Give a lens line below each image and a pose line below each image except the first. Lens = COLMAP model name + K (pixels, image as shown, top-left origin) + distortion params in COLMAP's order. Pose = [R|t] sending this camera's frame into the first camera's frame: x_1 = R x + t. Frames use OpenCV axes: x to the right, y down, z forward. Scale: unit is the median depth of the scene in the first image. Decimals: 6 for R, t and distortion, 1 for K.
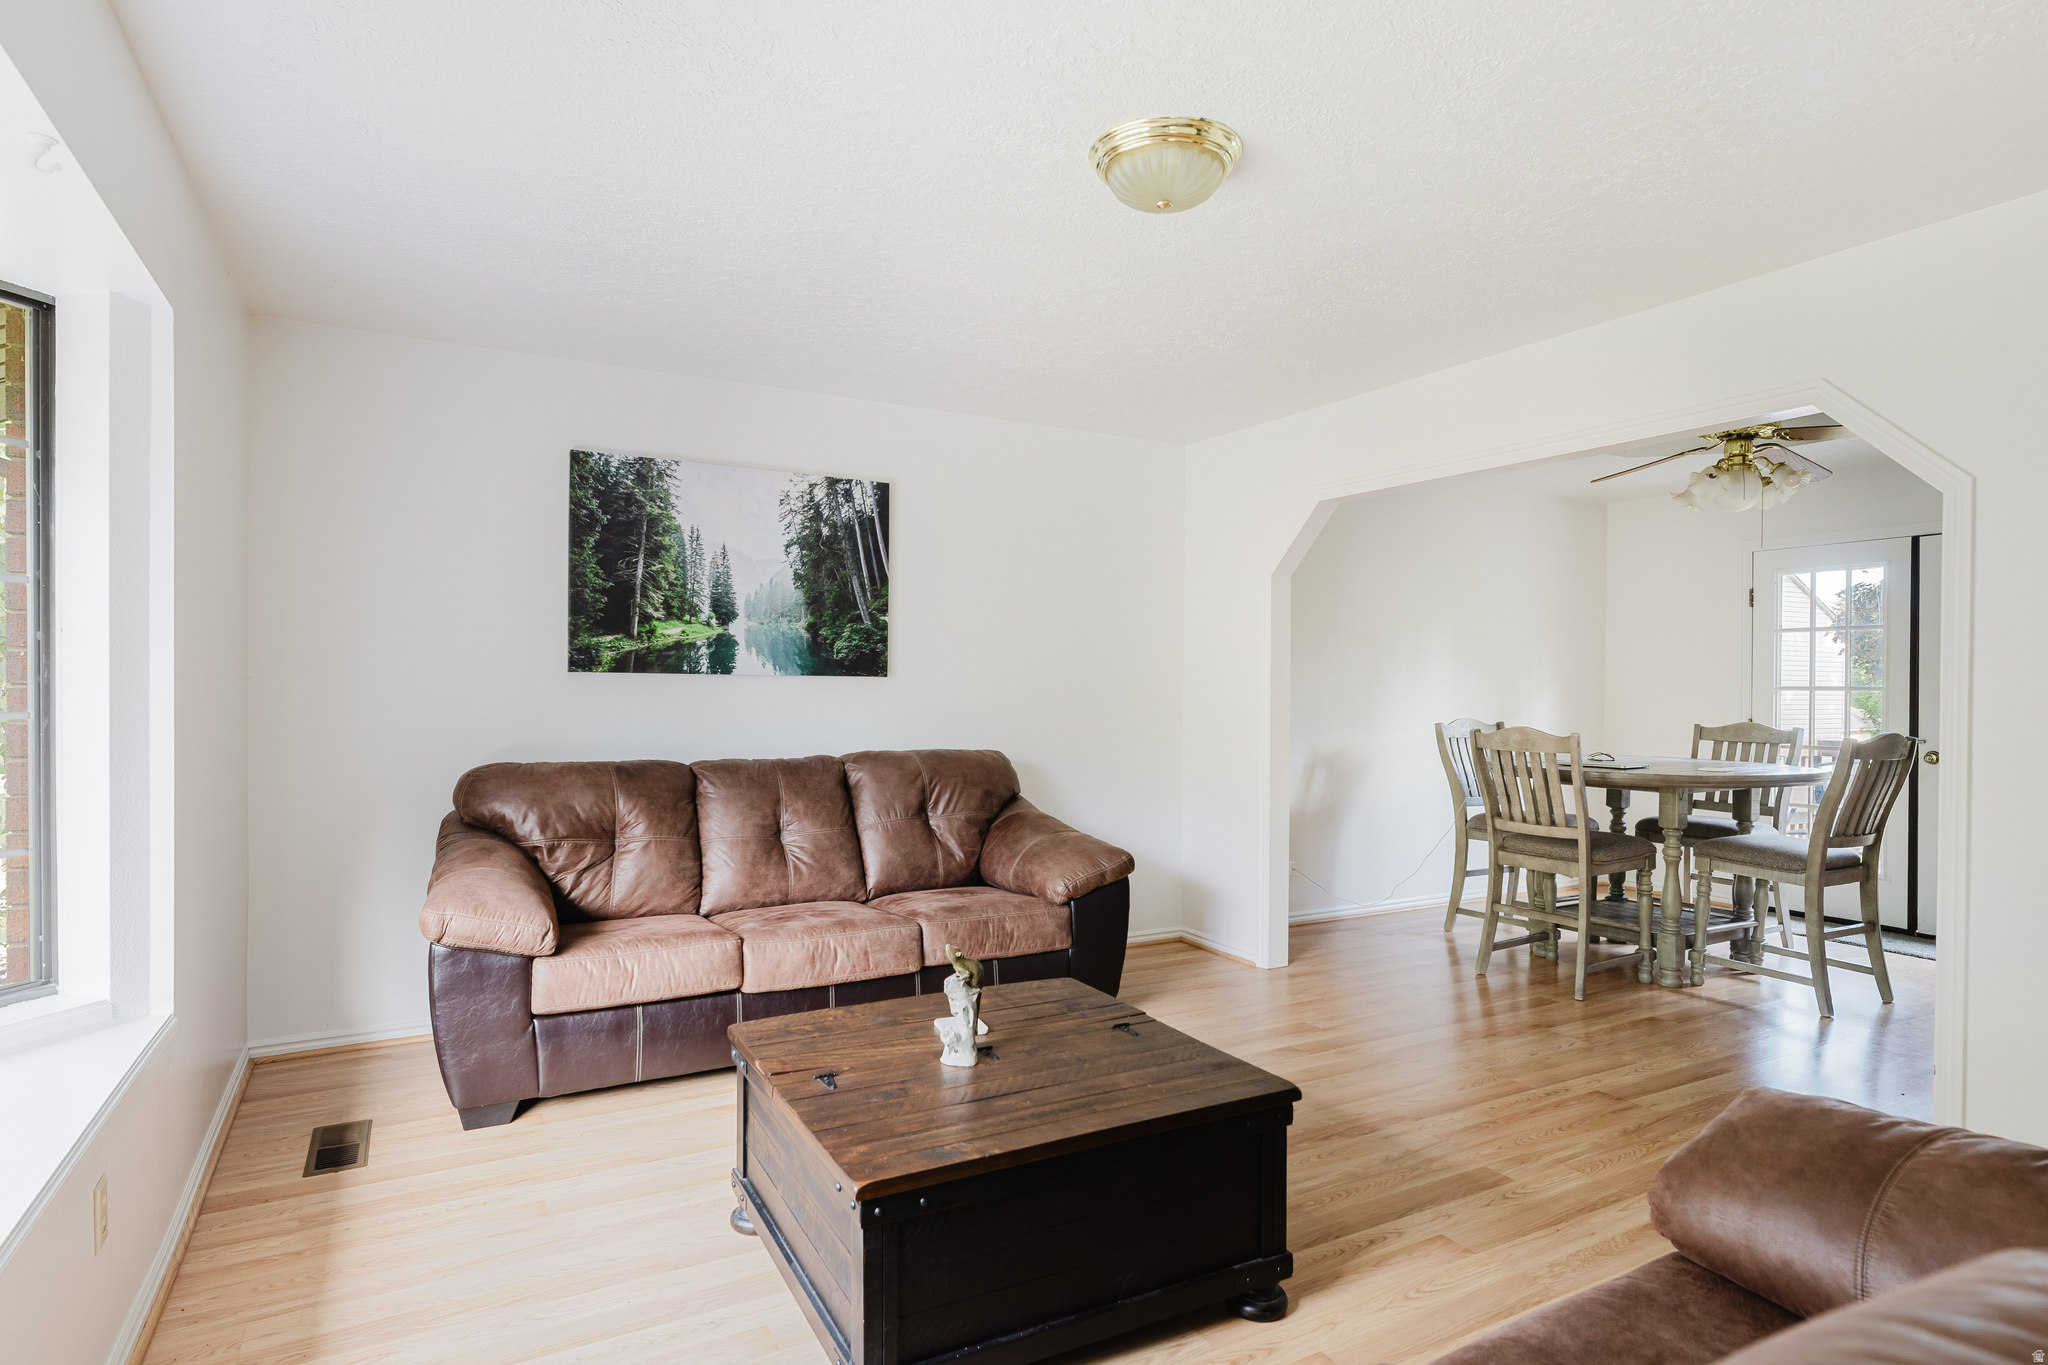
lens RADIAL K [[1063.7, 0, 1010.2], [0, 1063.7, 693.6], [0, 0, 1]] dist [-0.001301, 0.000268]
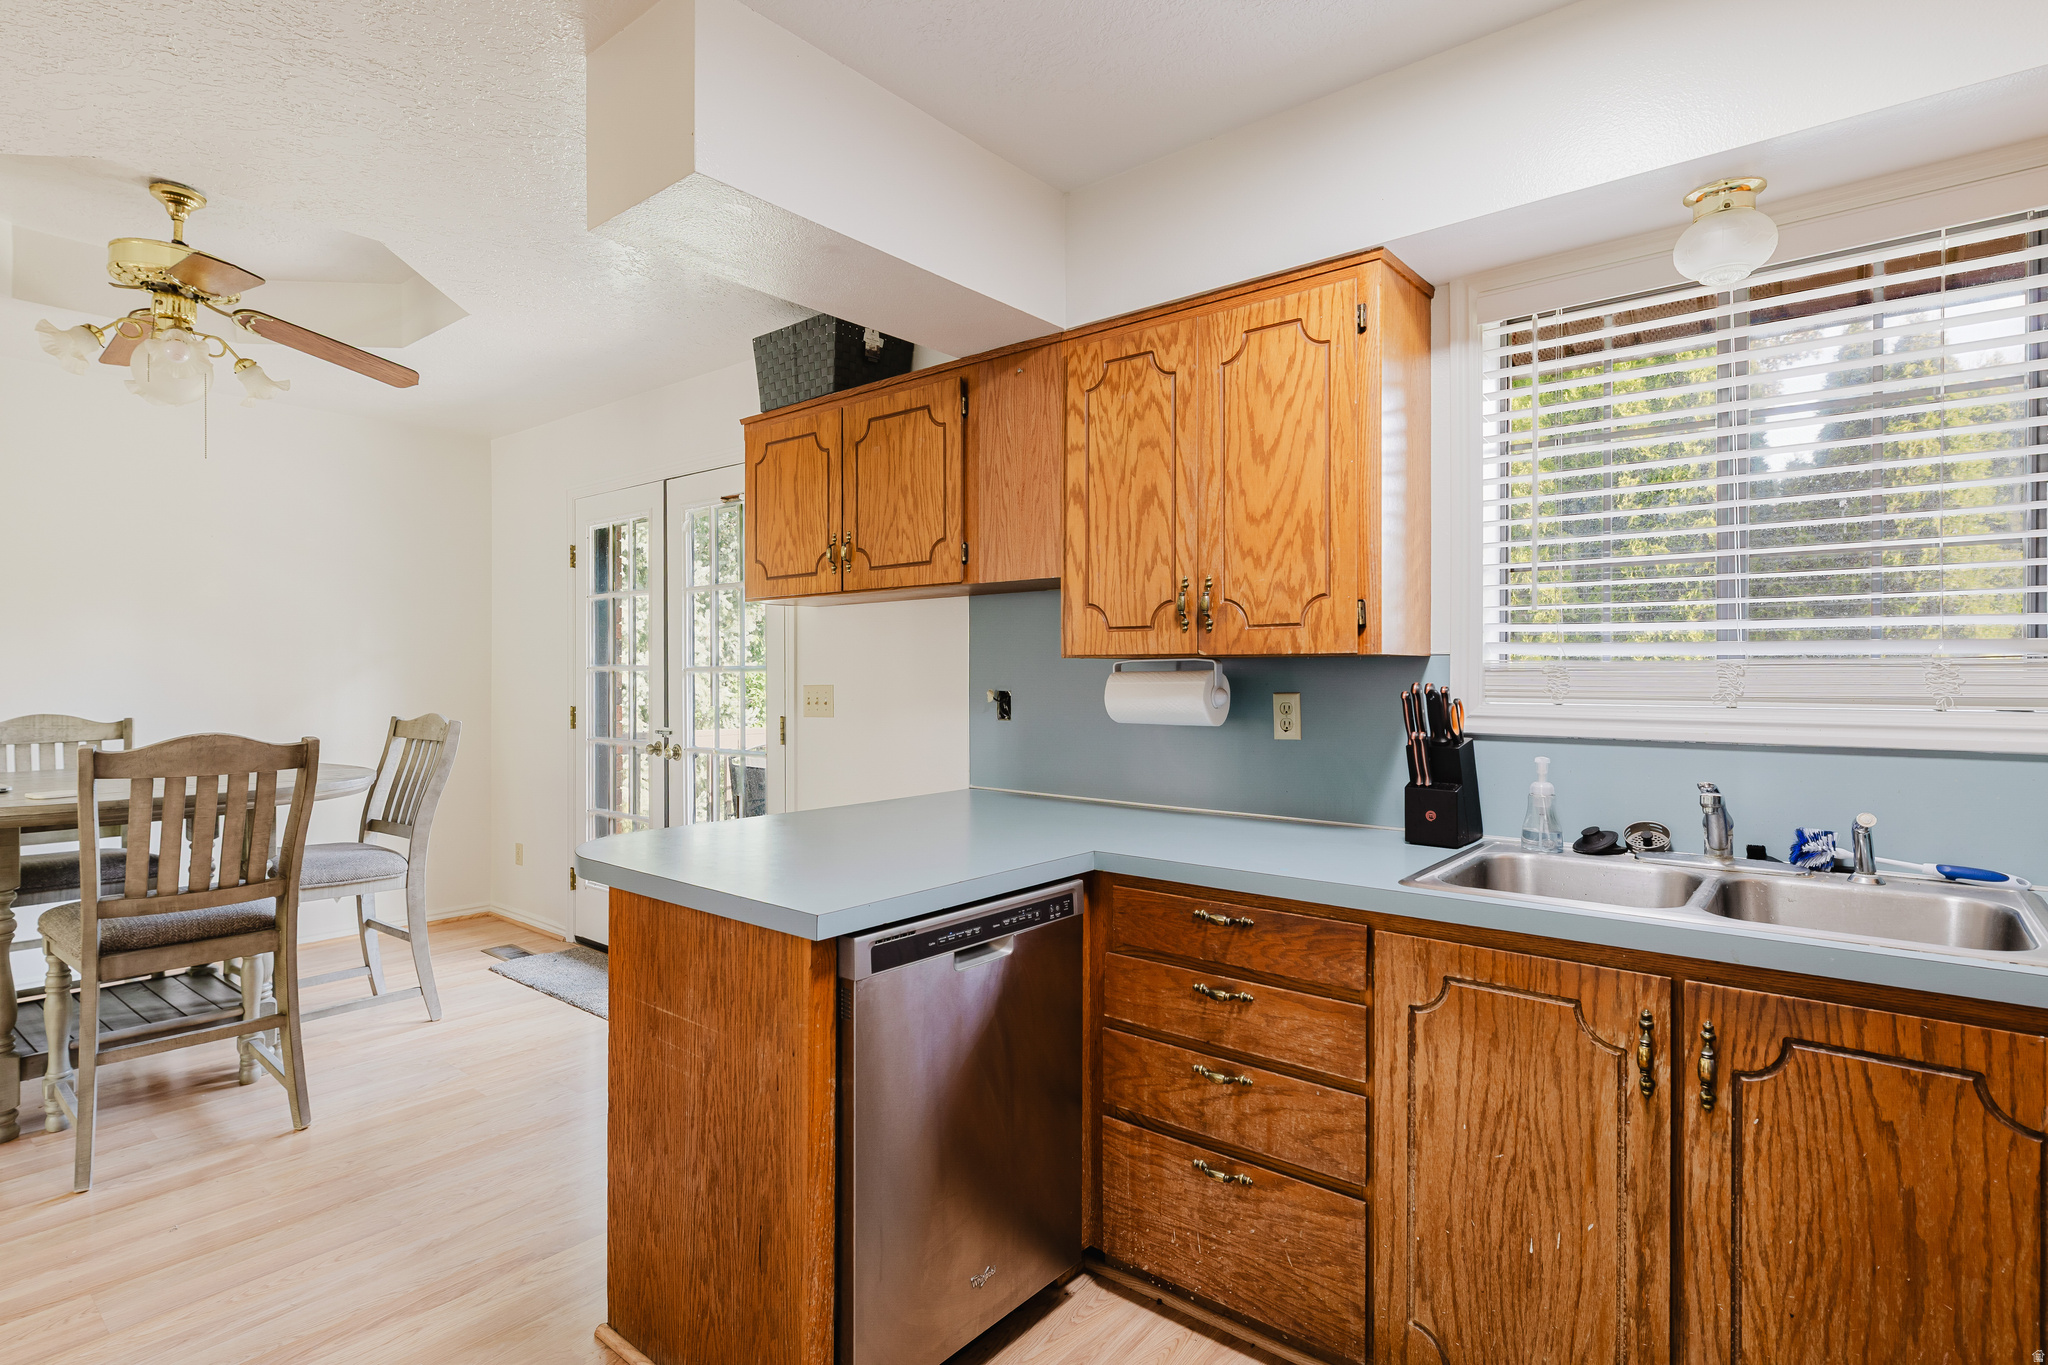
lens RADIAL K [[1025.0, 0, 1009.9], [0, 1025.0, 677.5], [0, 0, 1]] dist [-0.001135, -0.000079]
pose [[0.923308, -0.008151, 0.383973, 0.964806], [0.008409, 0.999964, 0.001008, 0.005345], [-0.383968, 0.002298, 0.923344, 0.215975]]
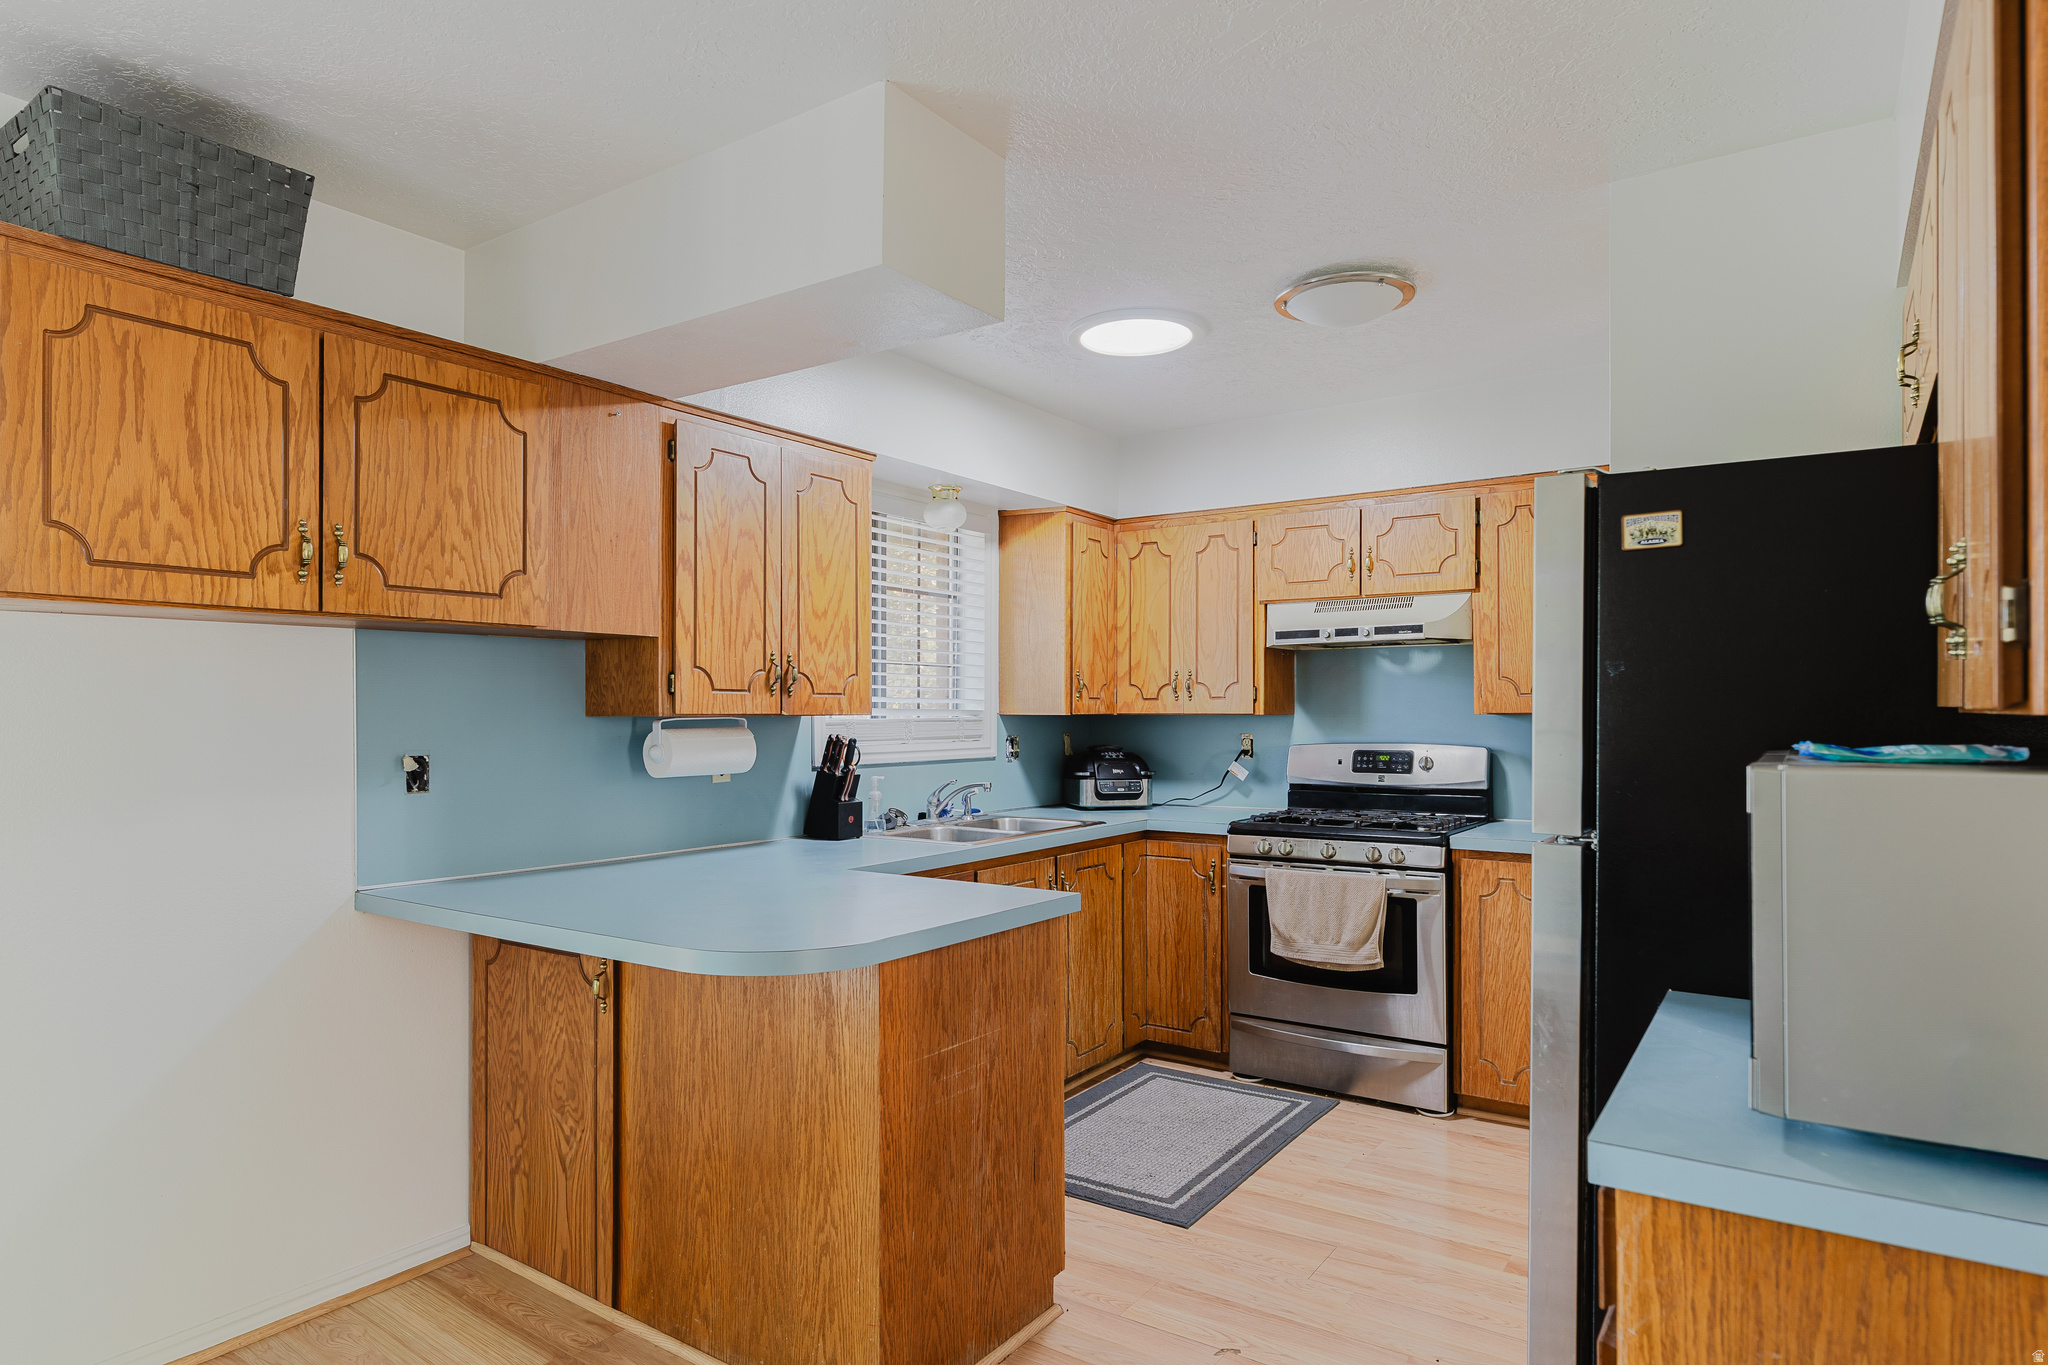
lens RADIAL K [[1165.2, 0, 1035.9], [0, 1165.2, 704.4], [0, 0, 1]] dist [0.001205, -0.000296]
pose [[-0.472668, 0.000805, 0.881240, 0.529227], [0.004281, 0.999990, 0.001383, -0.011375], [-0.881230, 0.004427, -0.472667, 0.855336]]
